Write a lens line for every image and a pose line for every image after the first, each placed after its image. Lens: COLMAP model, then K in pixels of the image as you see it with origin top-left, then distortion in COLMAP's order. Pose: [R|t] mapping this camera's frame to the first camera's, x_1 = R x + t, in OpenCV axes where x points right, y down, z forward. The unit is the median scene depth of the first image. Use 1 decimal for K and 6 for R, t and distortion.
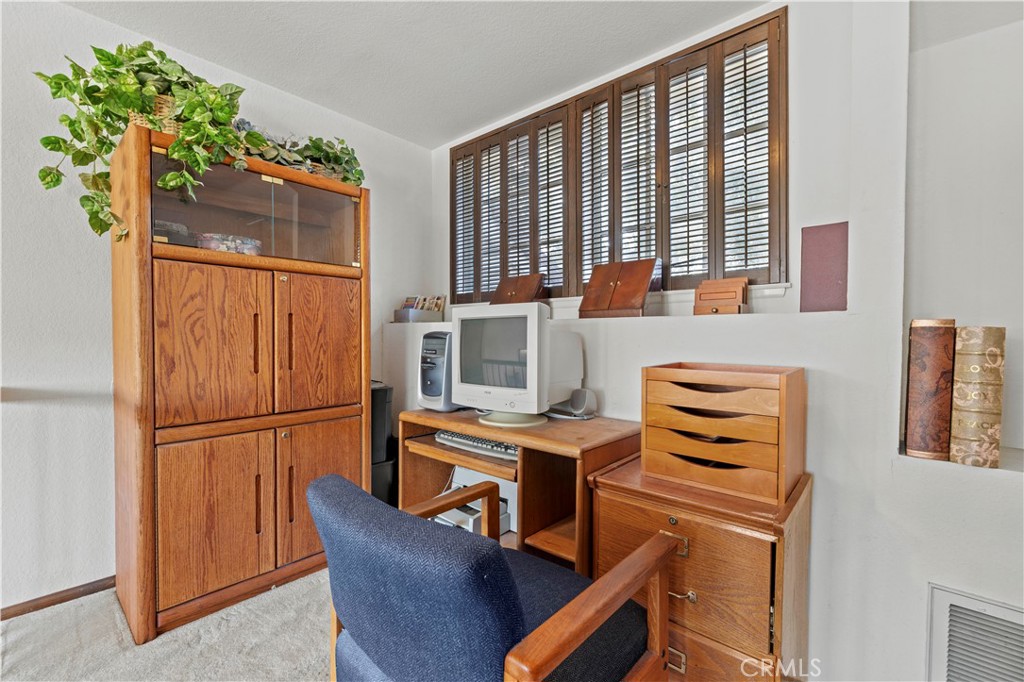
lens RADIAL K [[435.8, 0, 508.8], [0, 435.8, 343.2], [0, 0, 1]] dist [0.000316, -0.000302]
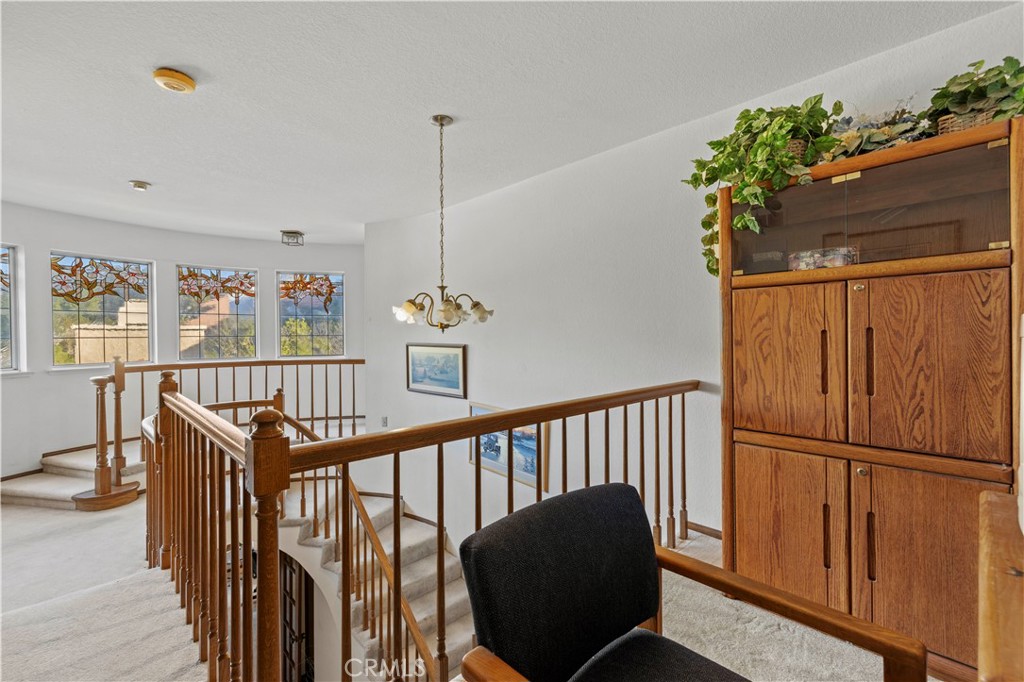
lens RADIAL K [[435.8, 0, 509.2], [0, 435.8, 337.5], [0, 0, 1]] dist [0.000316, -0.000302]
pose [[-0.066075, 0.000801, -0.997814, 0.413104], [-0.007692, 0.999970, 0.001312, -0.050124], [0.997785, 0.007762, -0.066067, 0.407754]]
